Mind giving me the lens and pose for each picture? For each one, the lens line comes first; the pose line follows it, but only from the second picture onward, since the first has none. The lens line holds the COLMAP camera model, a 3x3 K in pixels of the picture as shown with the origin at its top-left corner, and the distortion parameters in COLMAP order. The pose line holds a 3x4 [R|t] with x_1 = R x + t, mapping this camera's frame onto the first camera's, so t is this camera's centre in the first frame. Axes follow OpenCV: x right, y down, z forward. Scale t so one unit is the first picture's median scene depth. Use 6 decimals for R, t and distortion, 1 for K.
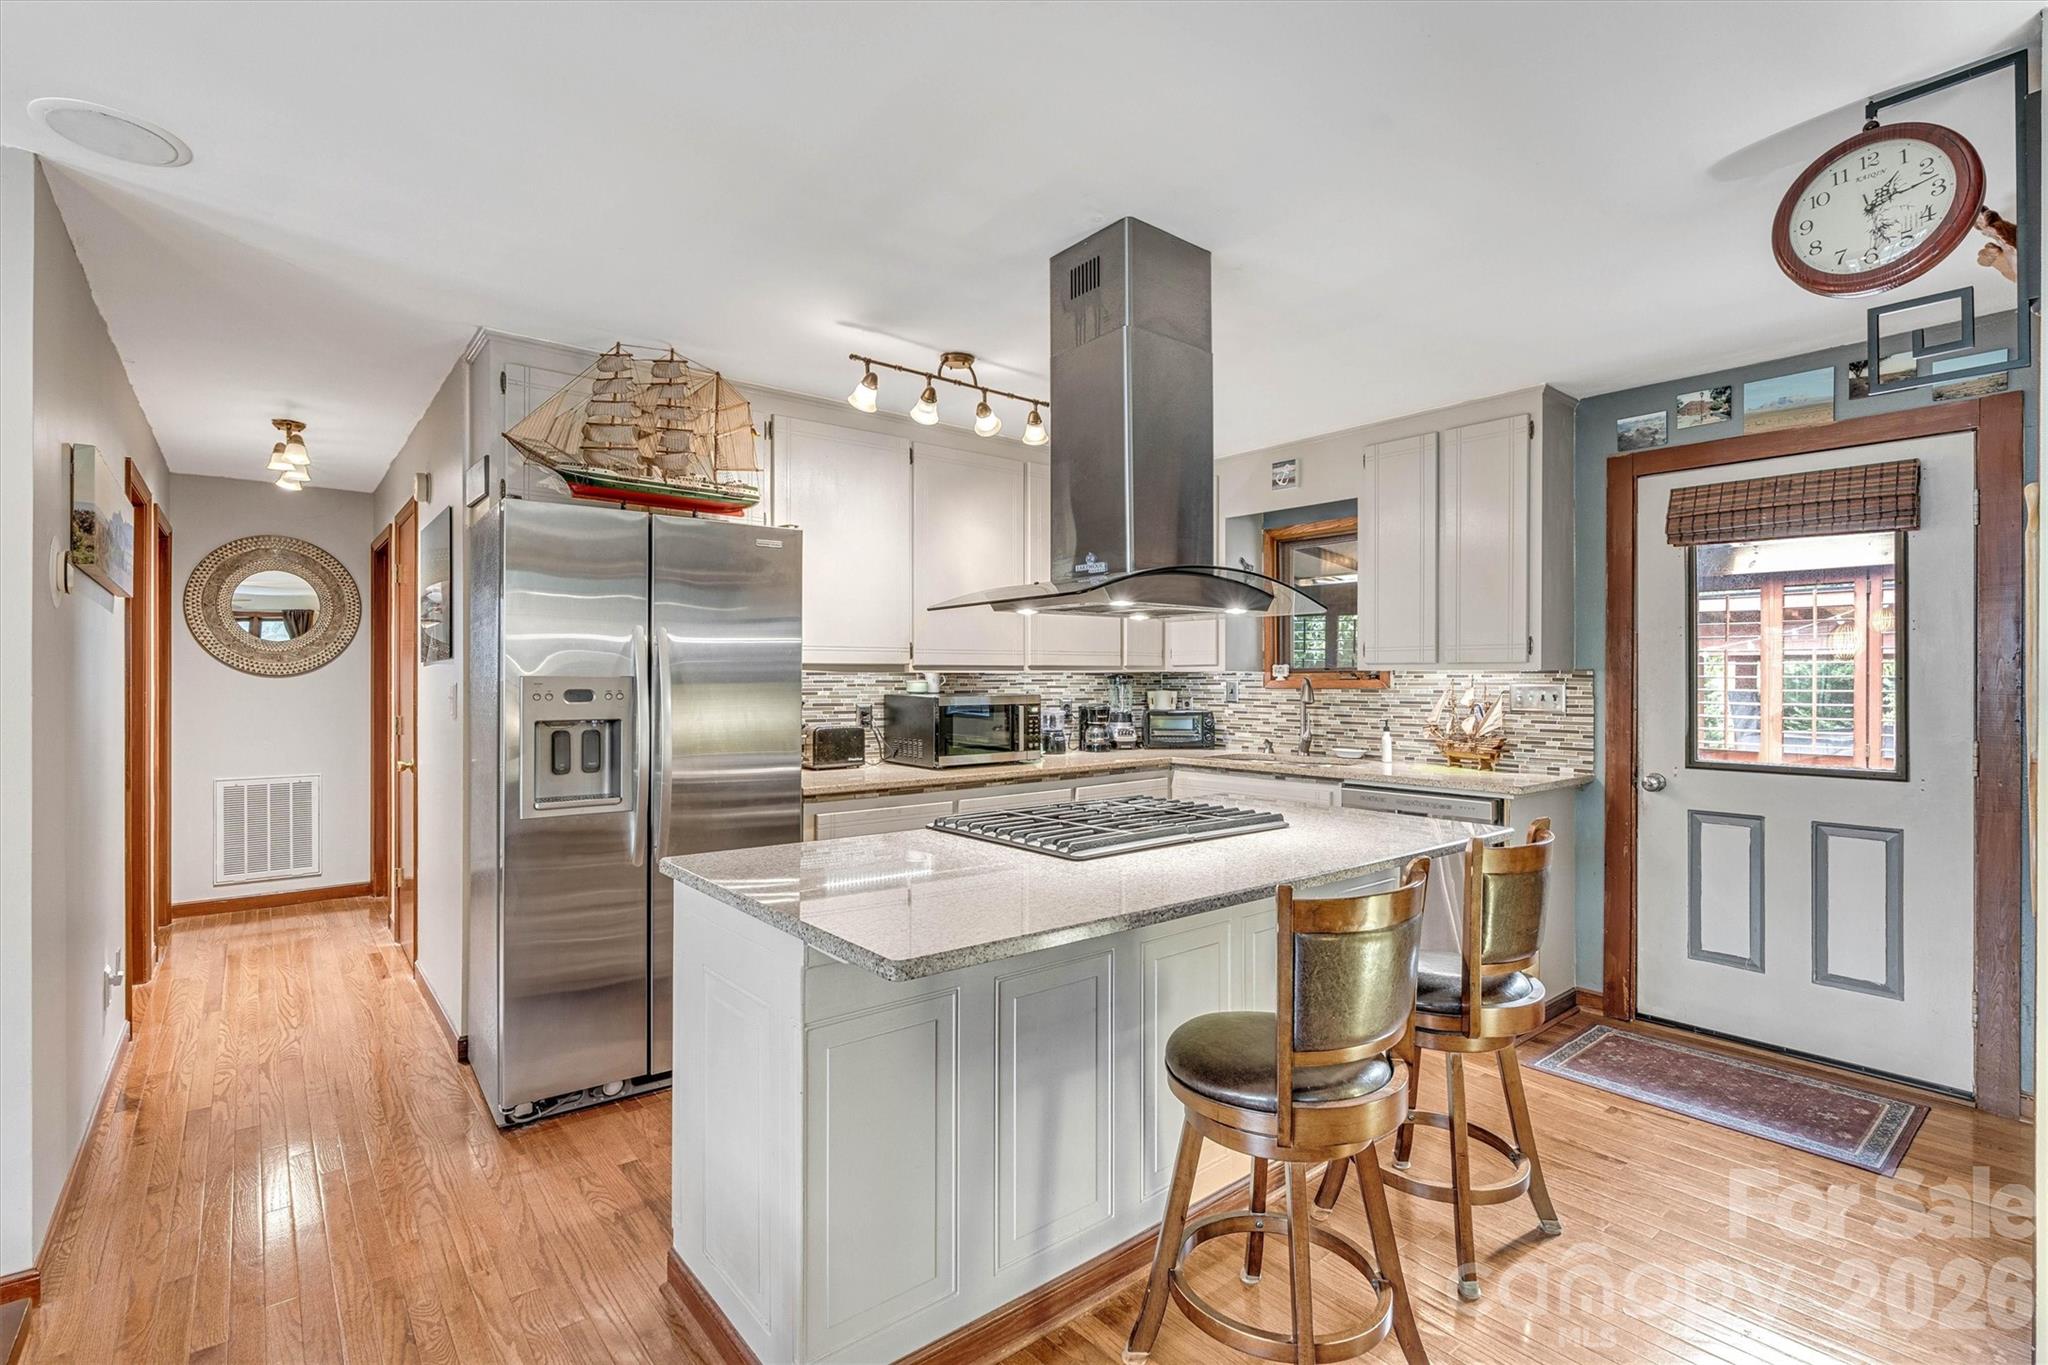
lens RADIAL K [[937.2, 0, 1021.6], [0, 937.2, 676.7], [0, 0, 1]] dist [-0.003471, 0.000320]
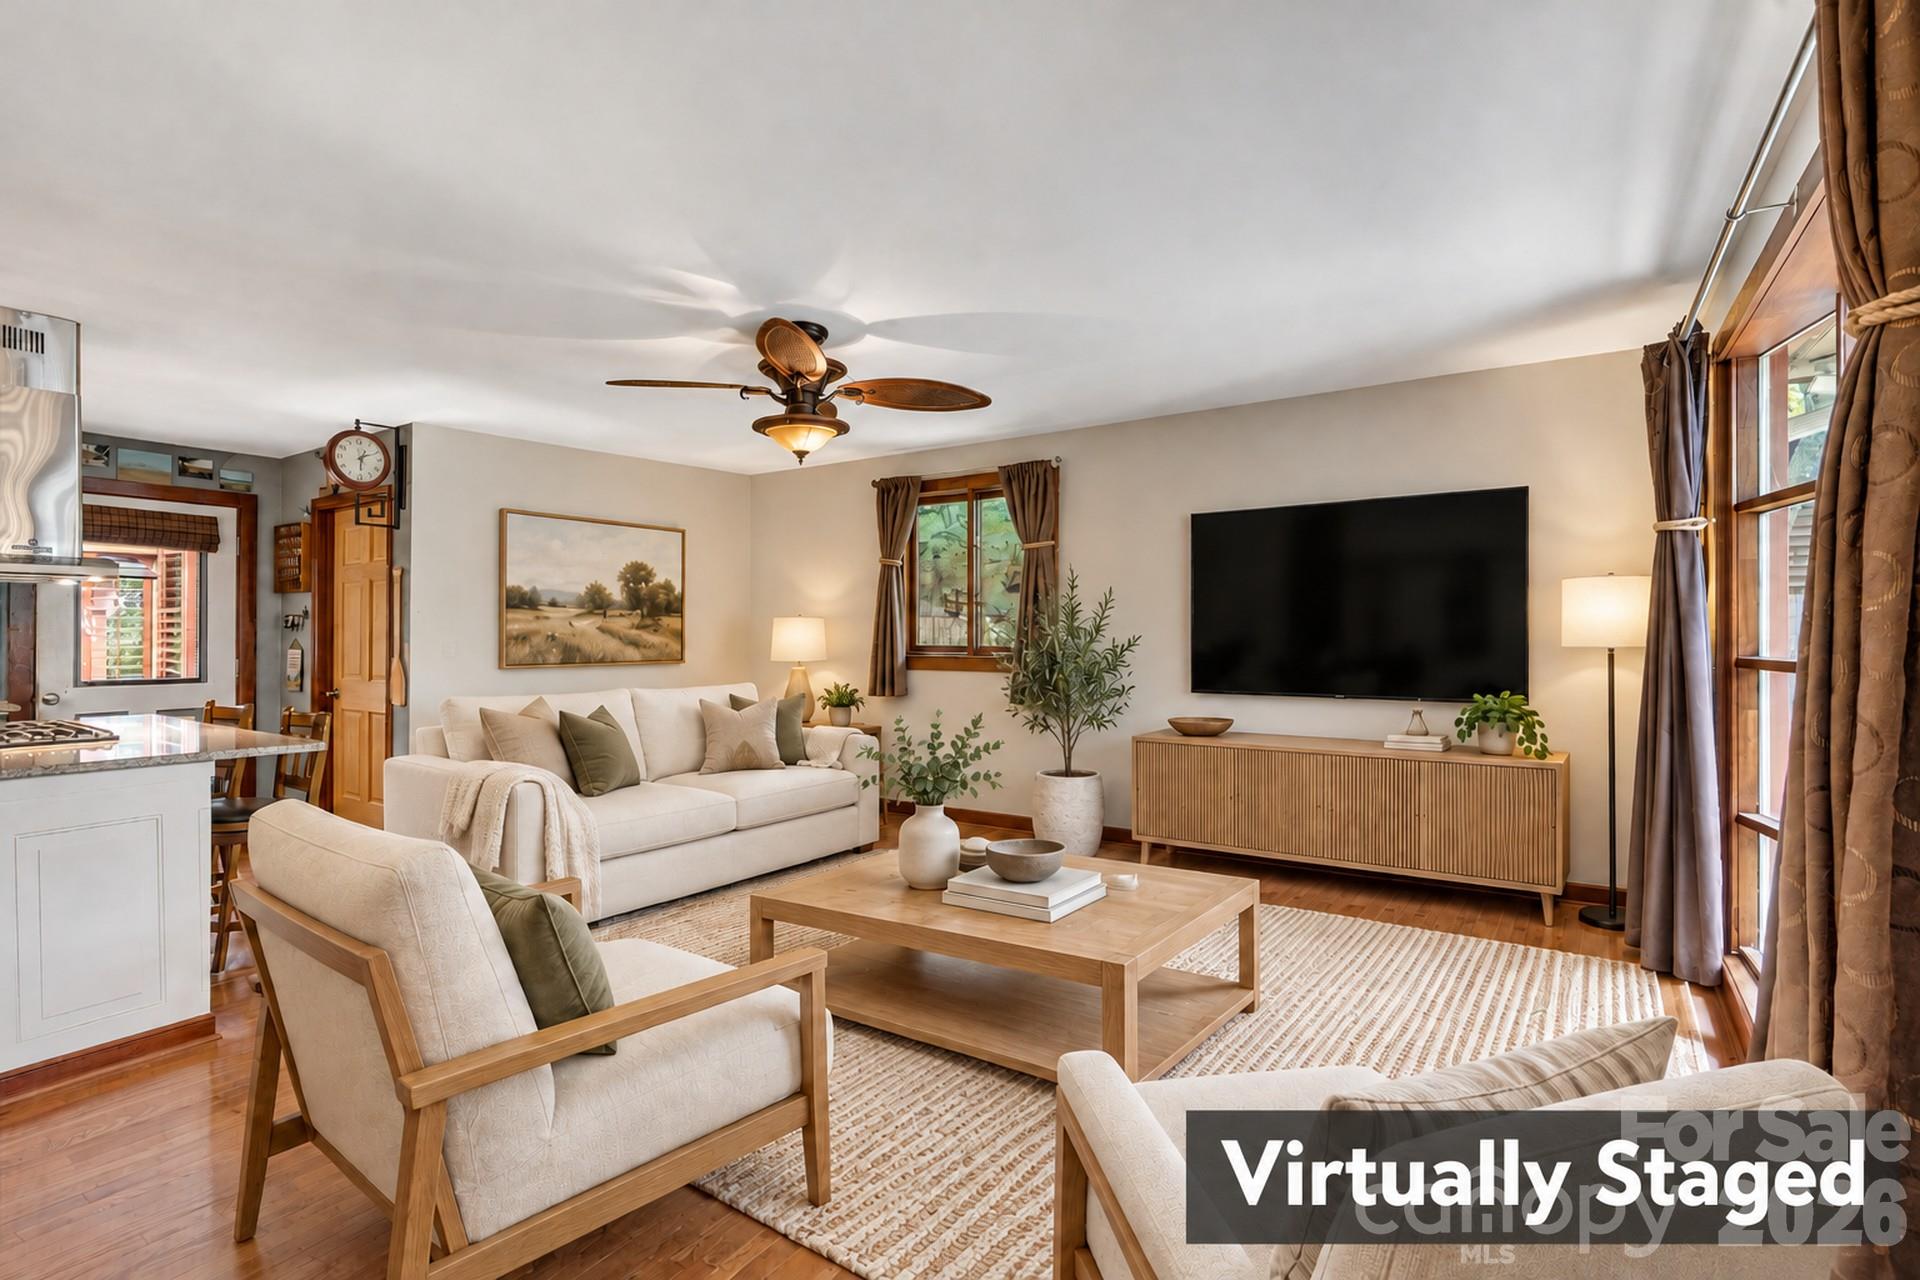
lens RADIAL K [[886.9, 0, 949.6], [0, 886.9, 633.3], [0, 0, 1]] dist [-0.003735, -0.000380]
pose [[-0.269752, -0.003096, 0.962925, -0.853326], [-0.004613, 0.999988, 0.001923, 0.001568], [-0.962919, -0.003924, -0.269763, 0.008285]]
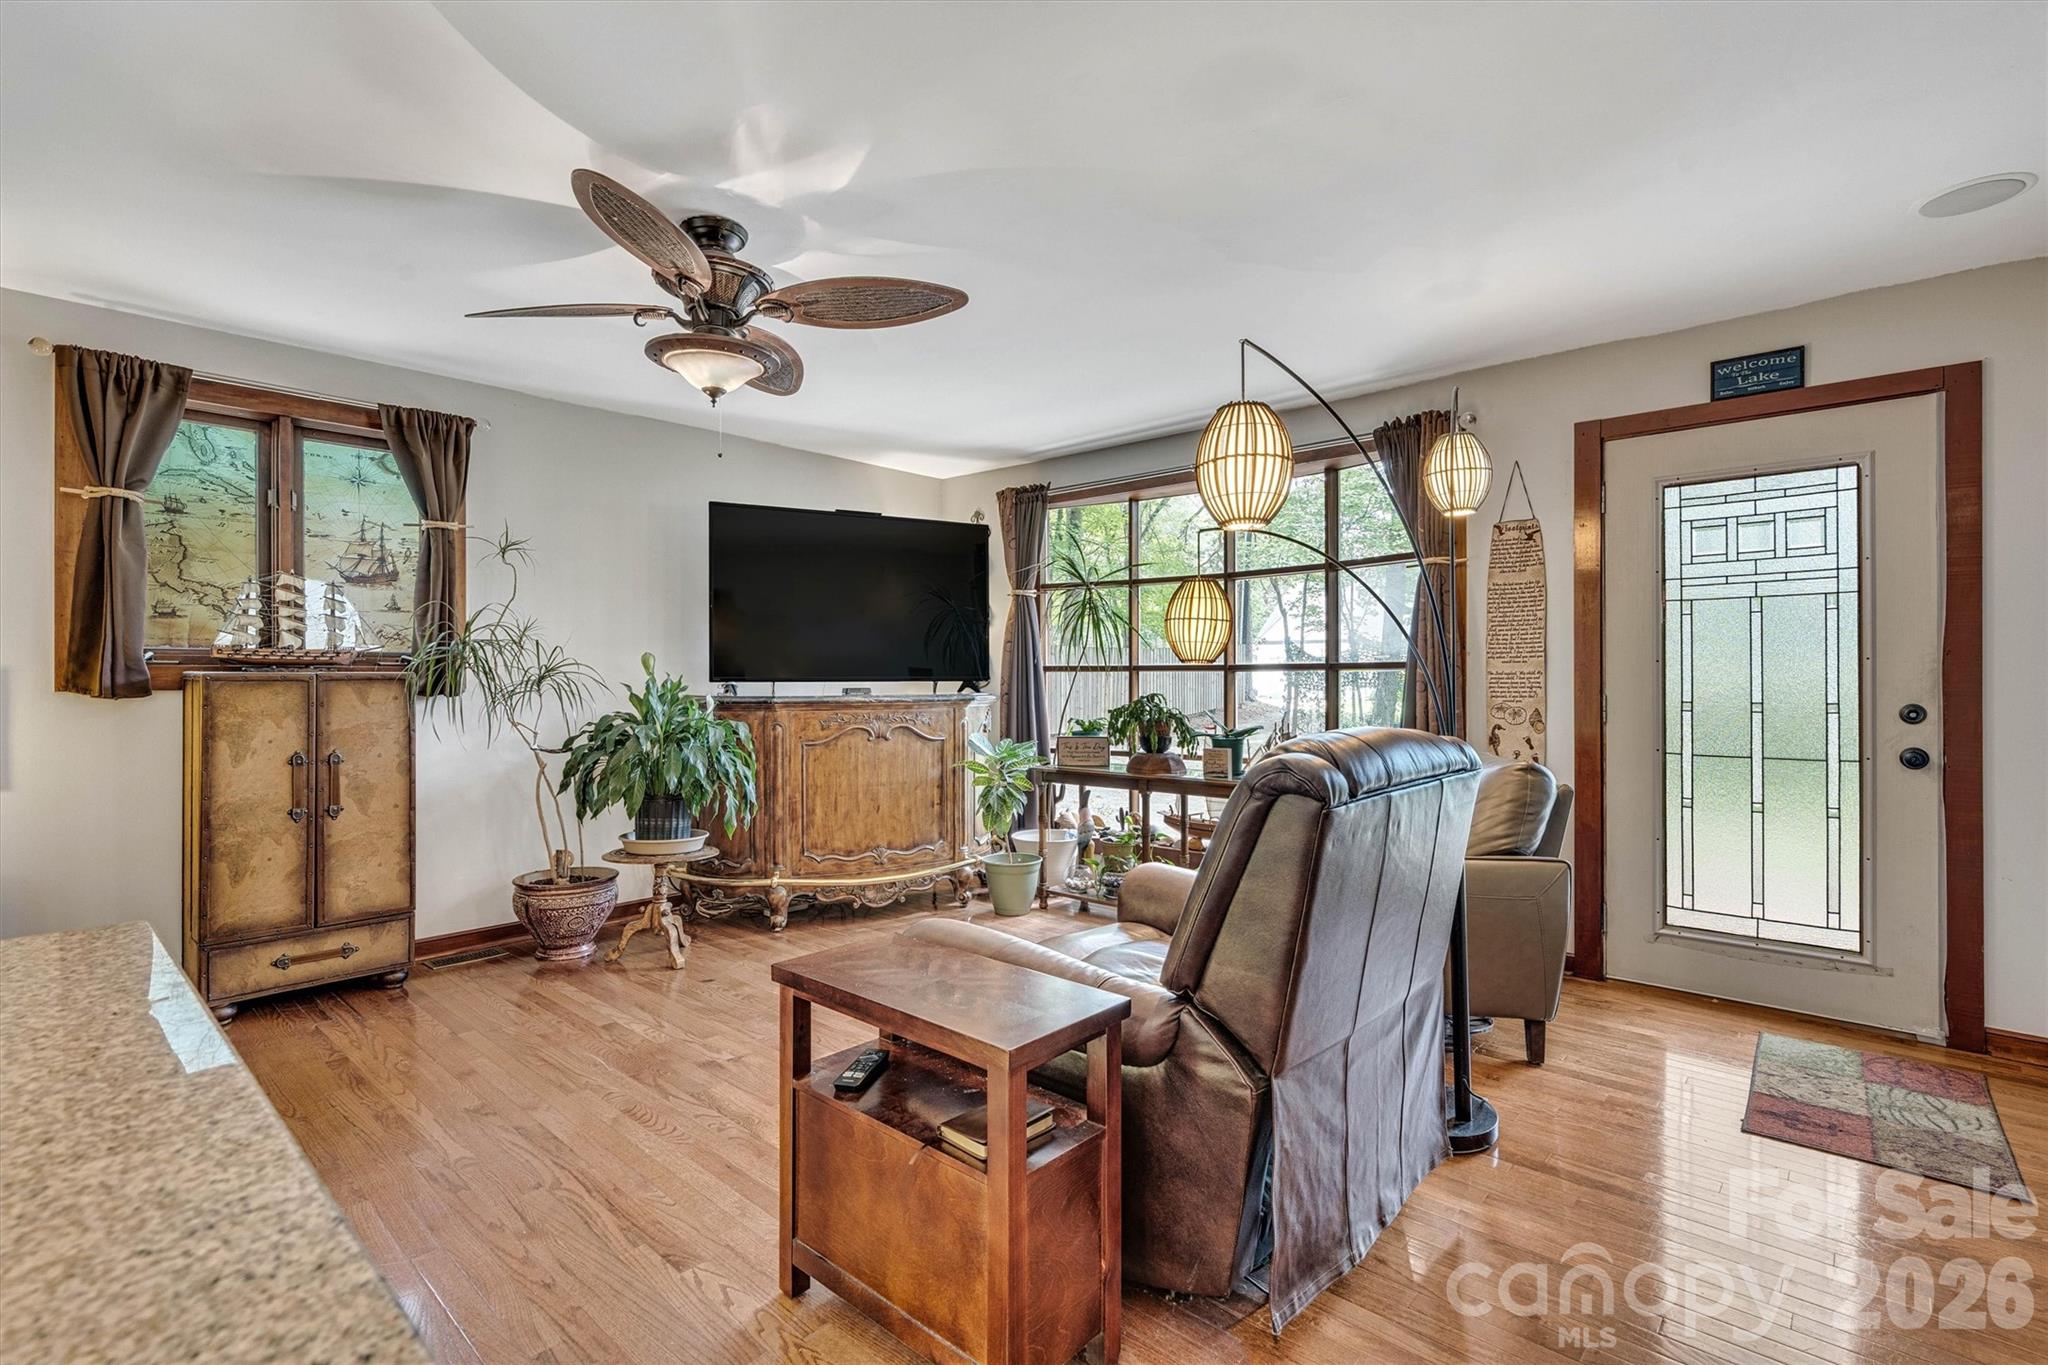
lens RADIAL K [[937.2, 0, 1021.6], [0, 937.2, 676.7], [0, 0, 1]] dist [-0.003471, 0.000320]
pose [[-0.988291, 0.000167, -0.152579, -0.205076], [0.000373, 0.999999, -0.001323, 0.035333], [0.152579, -0.001364, -0.988290, 0.548532]]
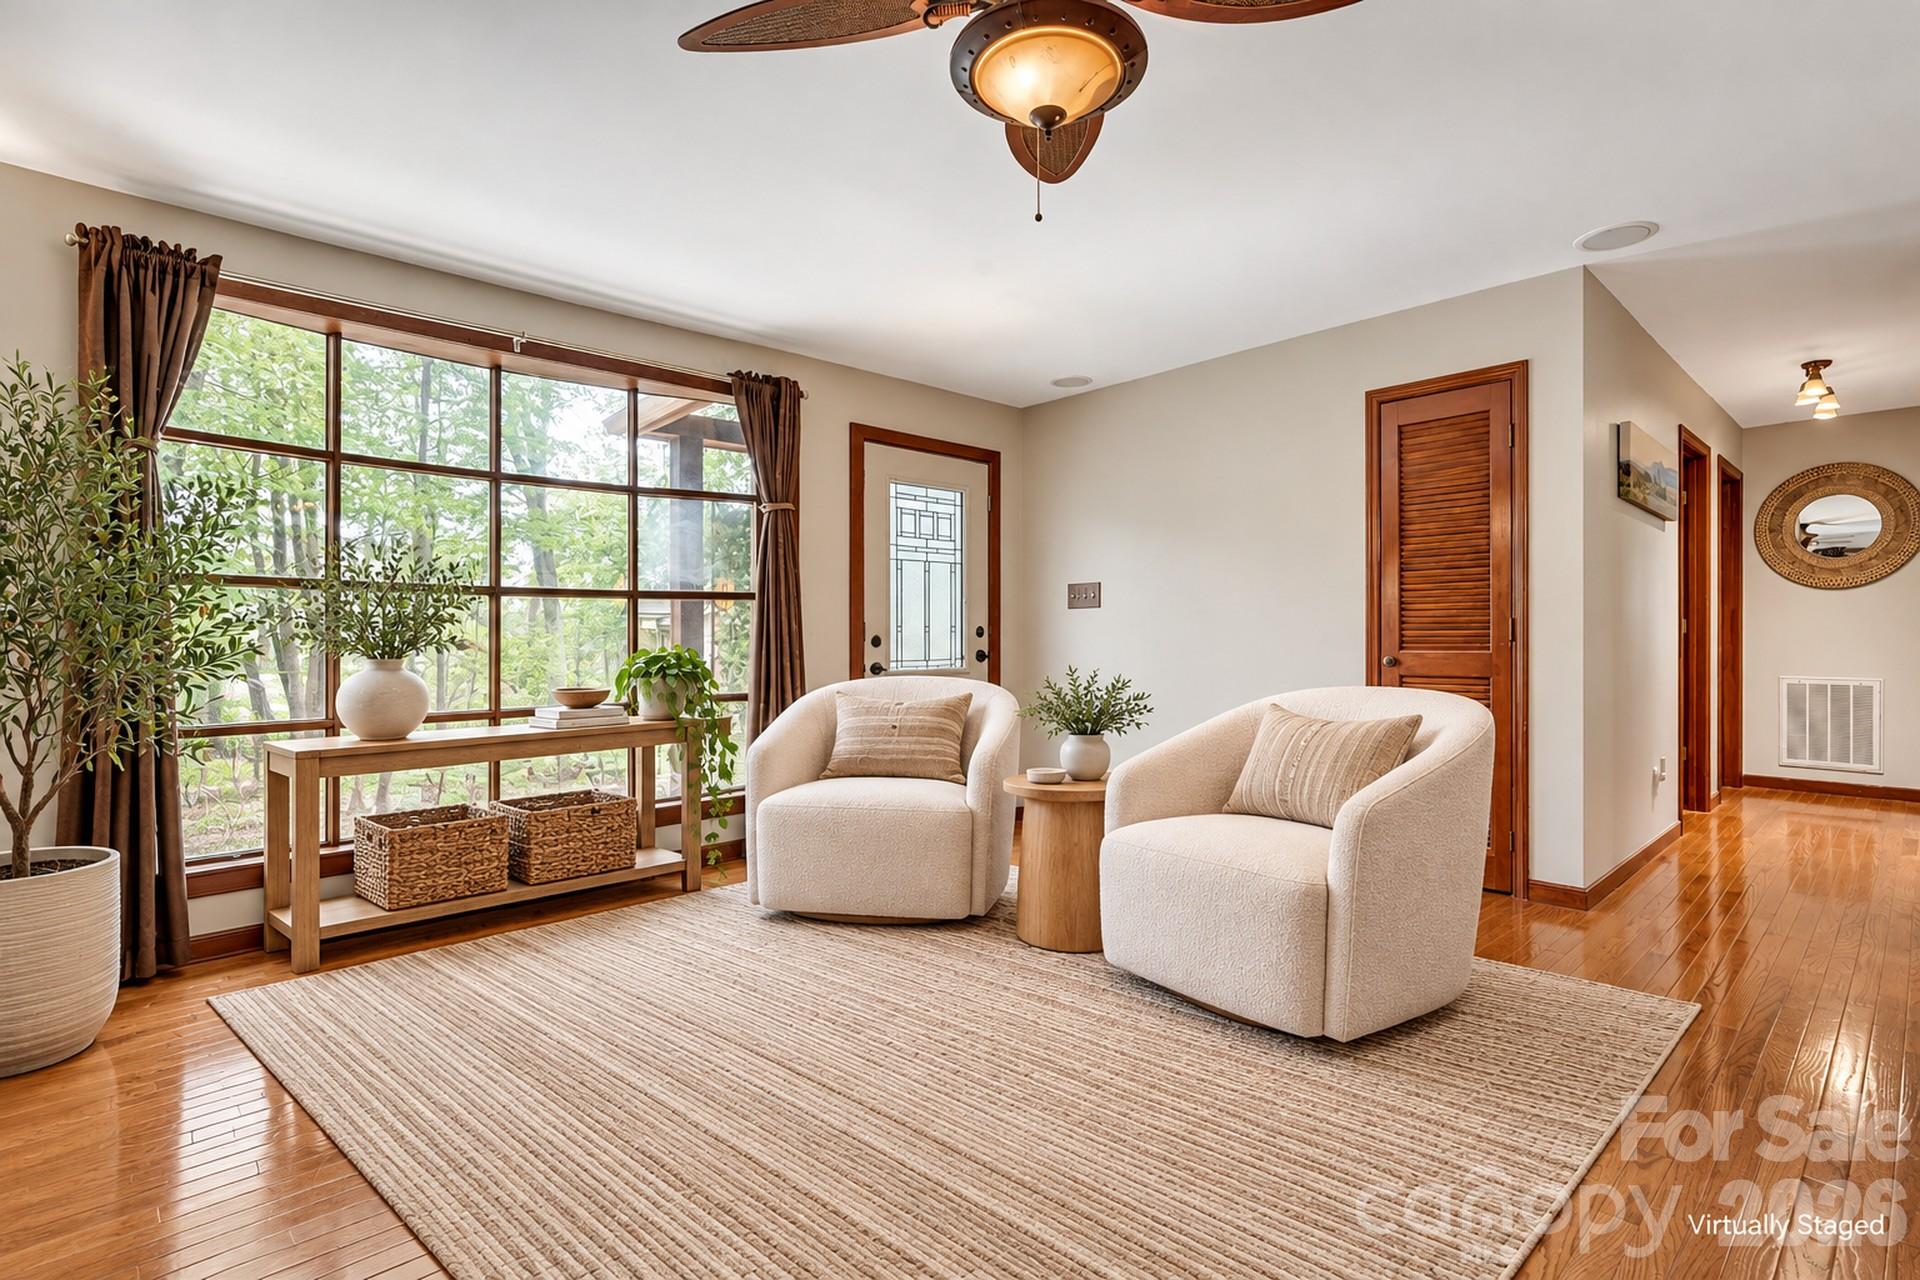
lens RADIAL K [[878.6, 0, 957.8], [0, 878.6, 634.6], [0, 0, 1]] dist [-0.003471, 0.000320]
pose [[0.041407, 0.001503, -0.999141, 0.248039], [-0.000895, 0.999999, 0.001467, 0.064178], [0.999142, 0.000833, 0.041409, -0.113975]]
